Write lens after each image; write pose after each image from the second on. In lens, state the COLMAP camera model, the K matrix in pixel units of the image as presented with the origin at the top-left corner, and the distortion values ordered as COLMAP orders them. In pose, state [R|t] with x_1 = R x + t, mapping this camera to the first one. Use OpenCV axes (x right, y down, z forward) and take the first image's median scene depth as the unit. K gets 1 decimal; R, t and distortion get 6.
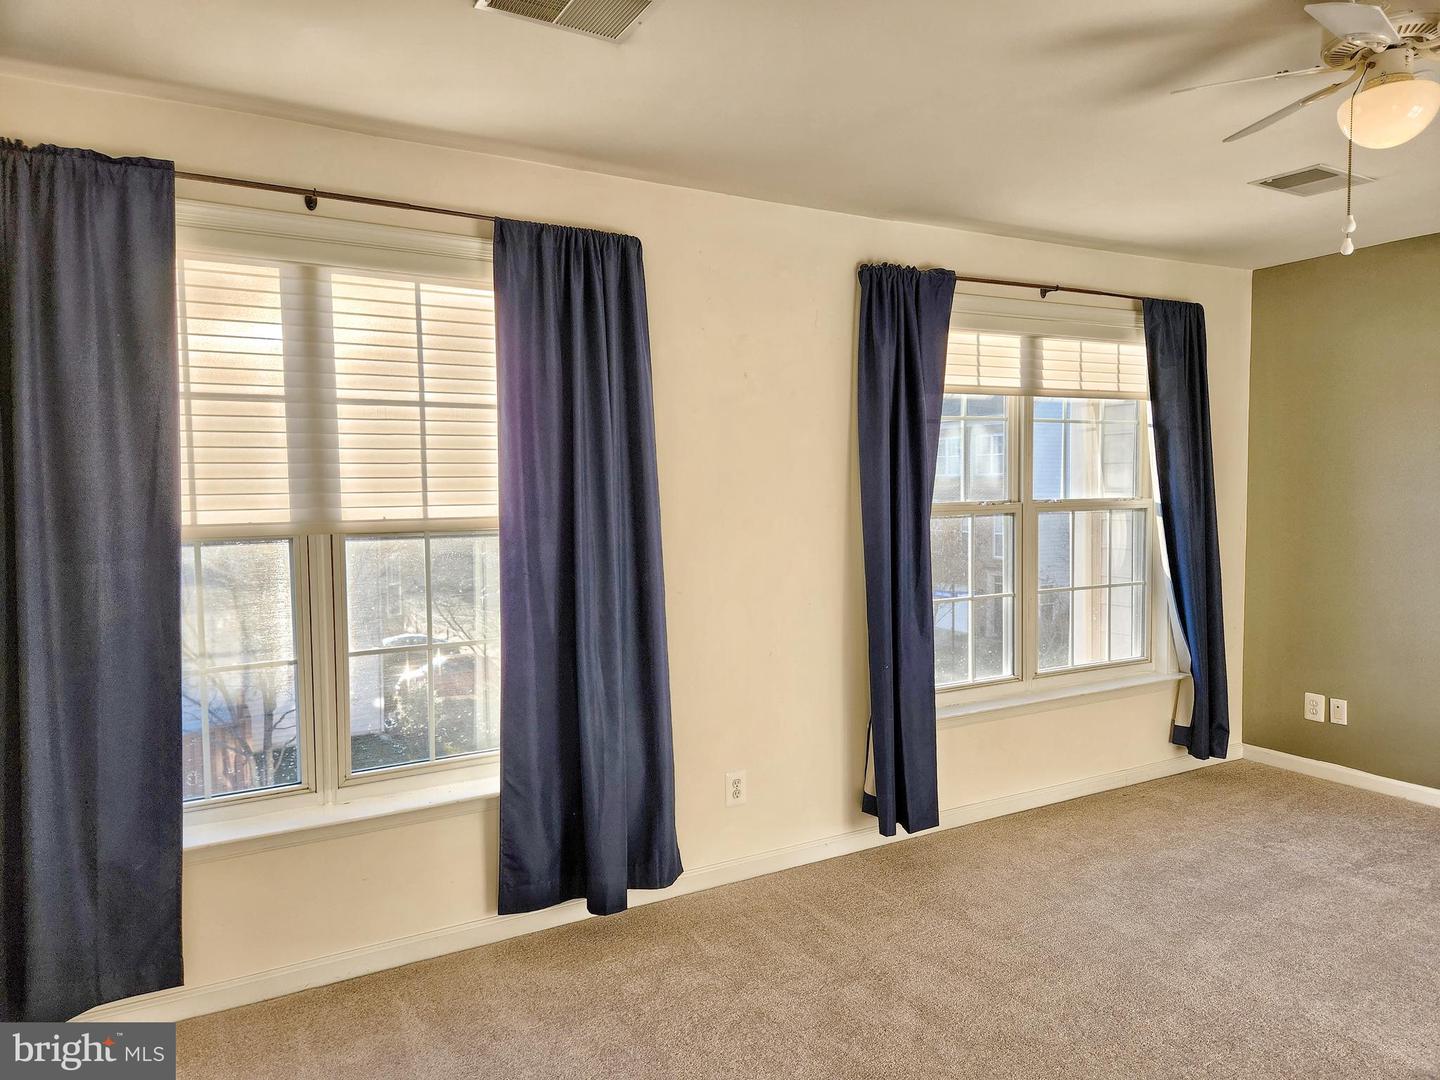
lens RADIAL K [[949.2, 0, 719.5], [0, 949.2, 536.2], [0, 0, 1]] dist [0.046532, -0.042502]
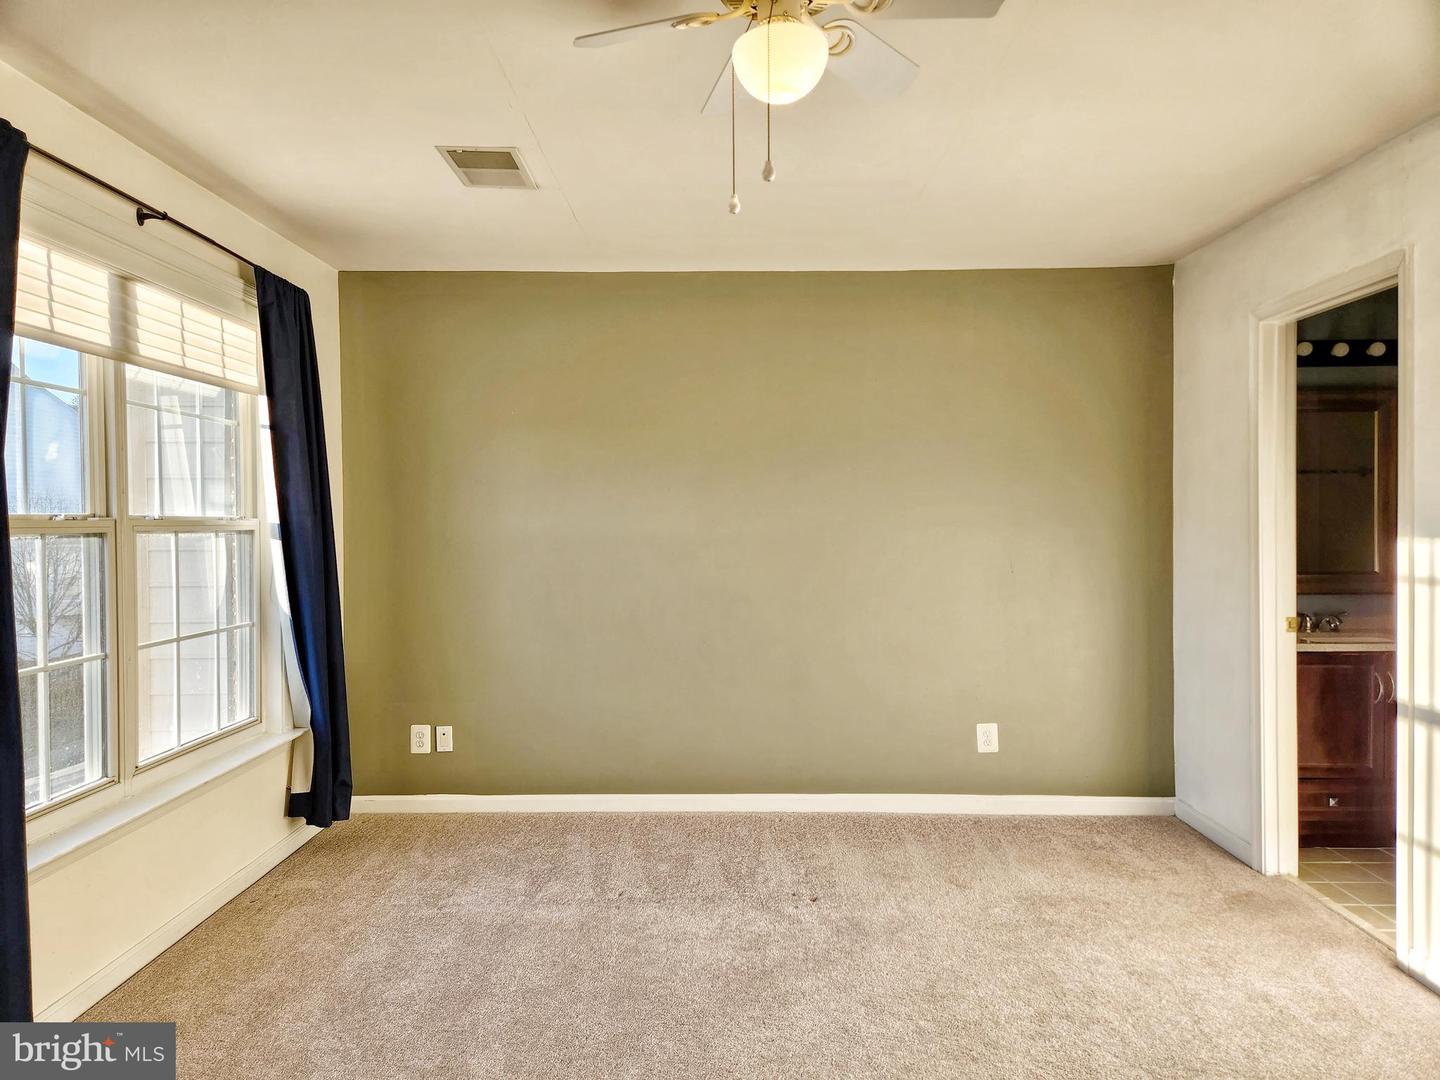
lens RADIAL K [[949.2, 0, 720.3], [0, 949.2, 535.5], [0, 0, 1]] dist [0.046532, -0.042502]
pose [[0.499673, -0.002758, 0.866210, -0.056773], [0.042549, 0.998866, -0.021364, 0.009727], [-0.865169, 0.047532, 0.499223, 0.285078]]
